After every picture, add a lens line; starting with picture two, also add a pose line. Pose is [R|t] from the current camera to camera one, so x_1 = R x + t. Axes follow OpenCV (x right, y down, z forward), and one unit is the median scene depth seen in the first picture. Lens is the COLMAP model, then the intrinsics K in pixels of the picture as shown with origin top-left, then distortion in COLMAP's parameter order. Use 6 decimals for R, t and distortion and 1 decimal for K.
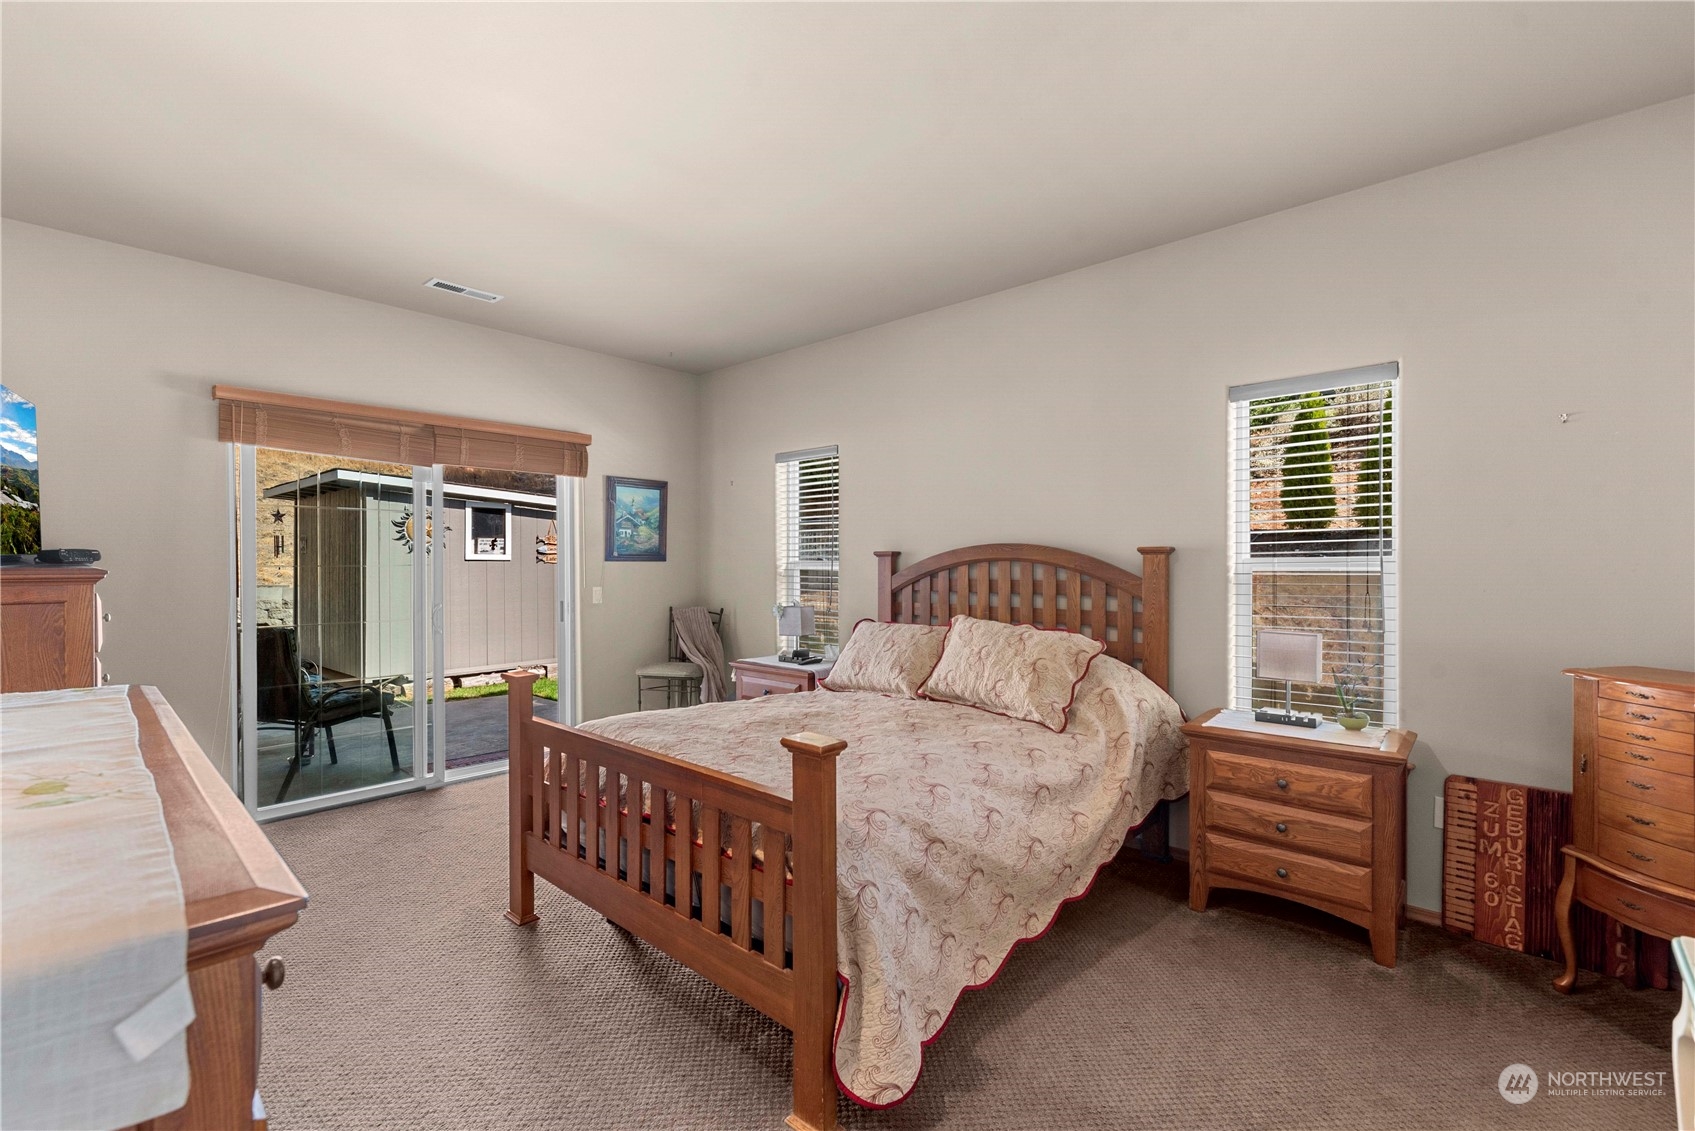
lens RADIAL K [[746.5, 0, 855.6], [0, 746.5, 563.3], [0, 0, 1]] dist [-0.000653, 0.000716]
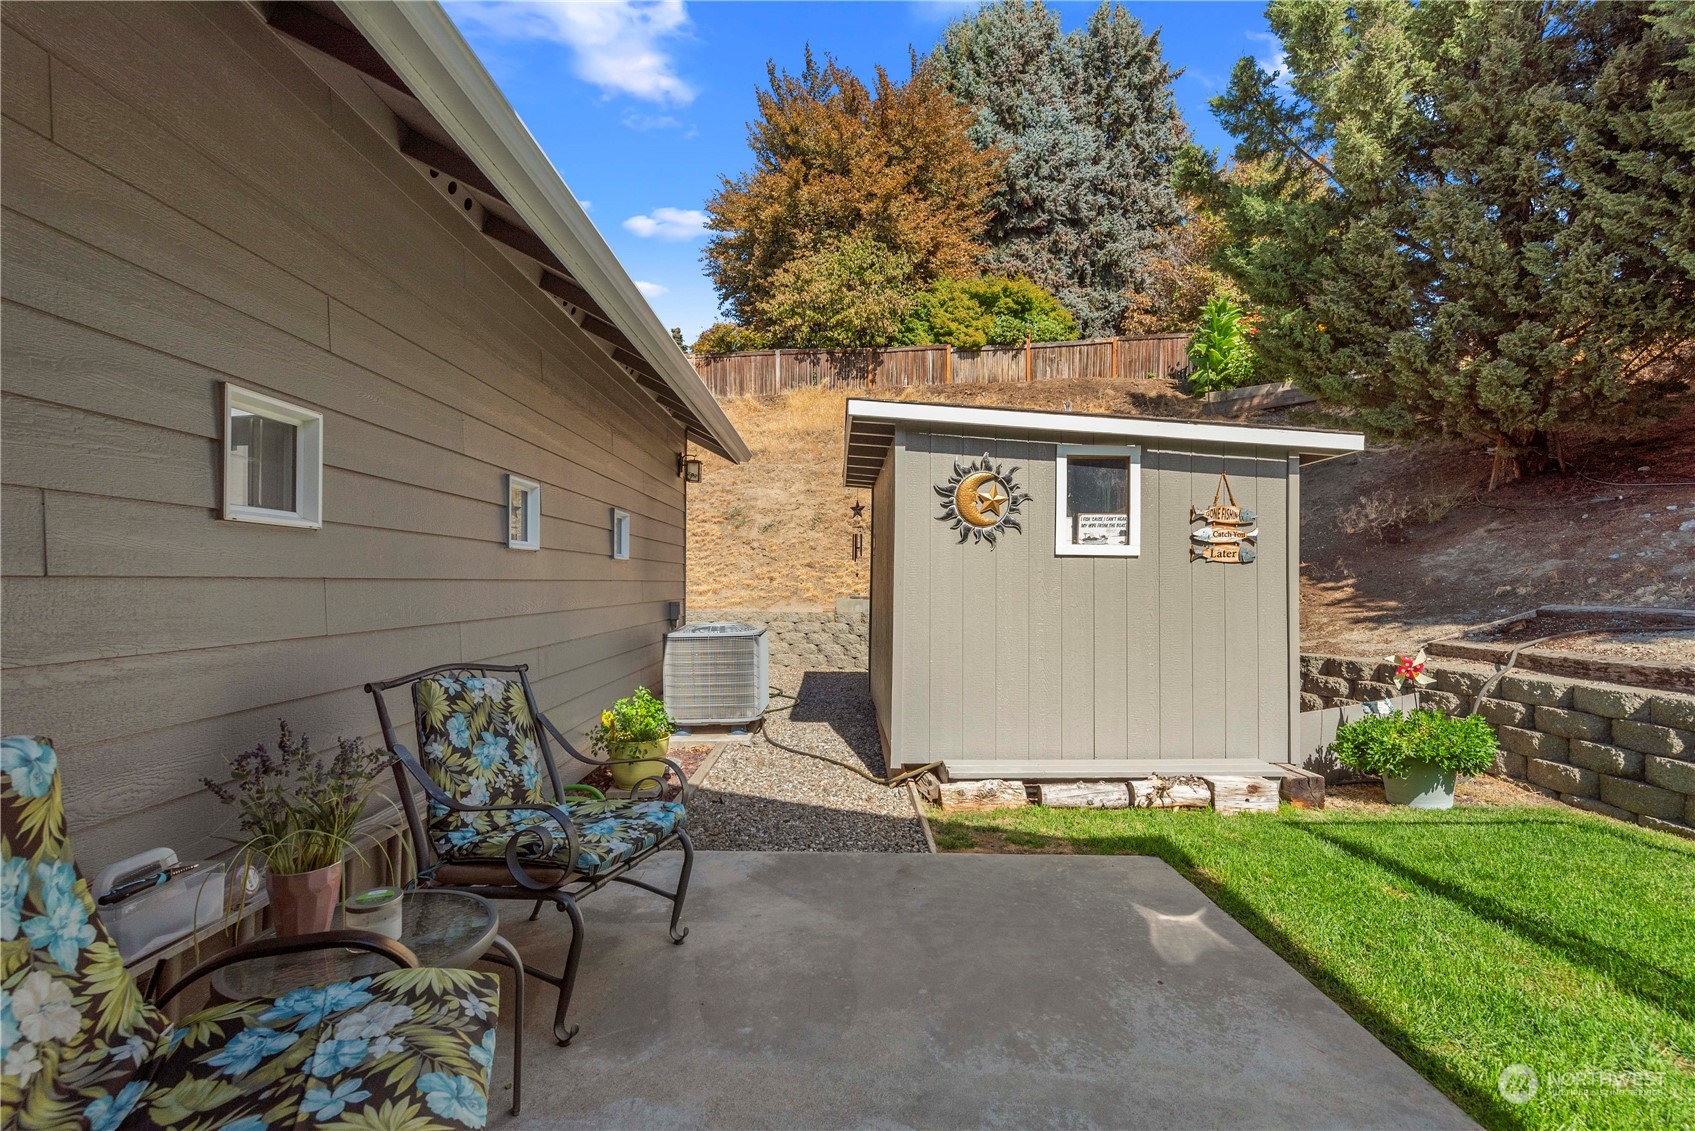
lens RADIAL K [[746.5, 0, 853.8], [0, 746.5, 571.2], [0, 0, 1]] dist [-0.000653, 0.000716]
pose [[0.673508, -0.007633, -0.739141, -0.358628], [-0.004637, 0.999883, -0.014552, 0.024195], [0.739166, 0.013228, 0.673394, 0.848132]]
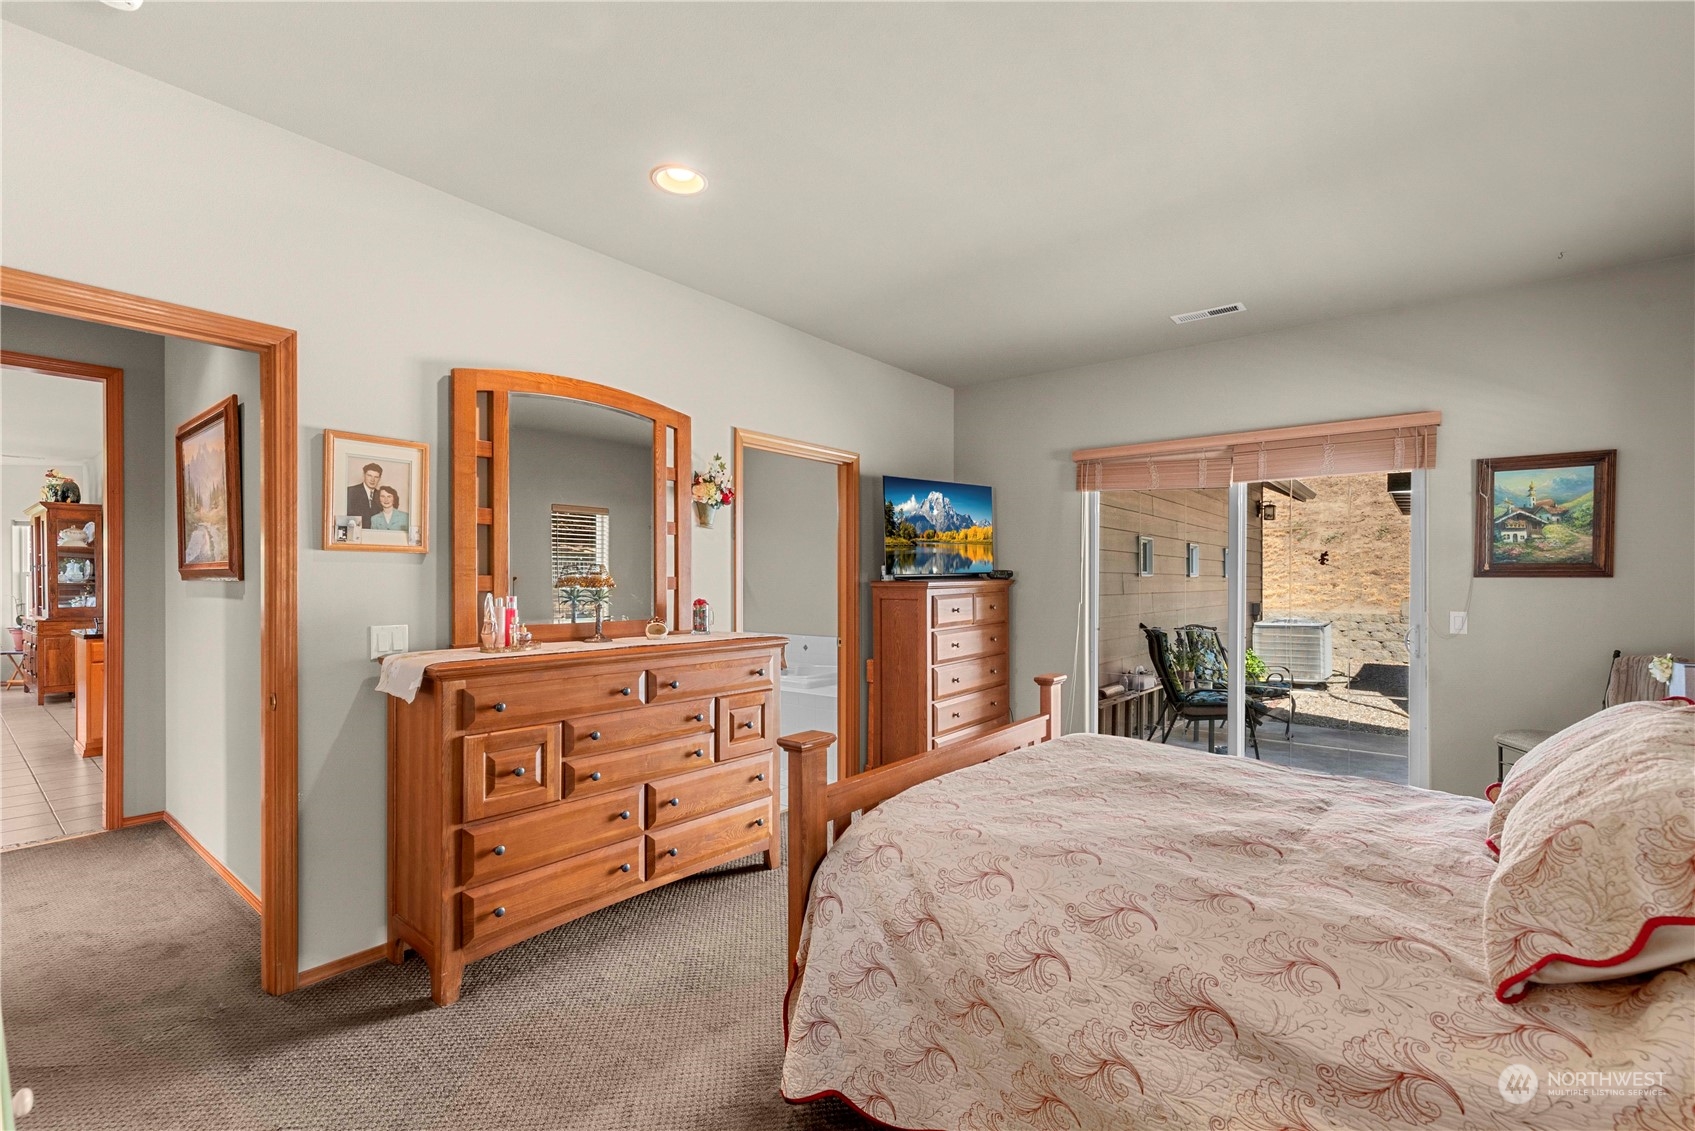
lens RADIAL K [[746.5, 0, 837.8], [0, 746.5, 577.9], [0, 0, 1]] dist [-0.000653, 0.000716]
pose [[0.039538, -0.000666, -0.999218, 0.356385], [-0.003643, 0.999993, -0.000811, 0.000565], [0.999211, 0.003672, 0.039535, 0.336932]]
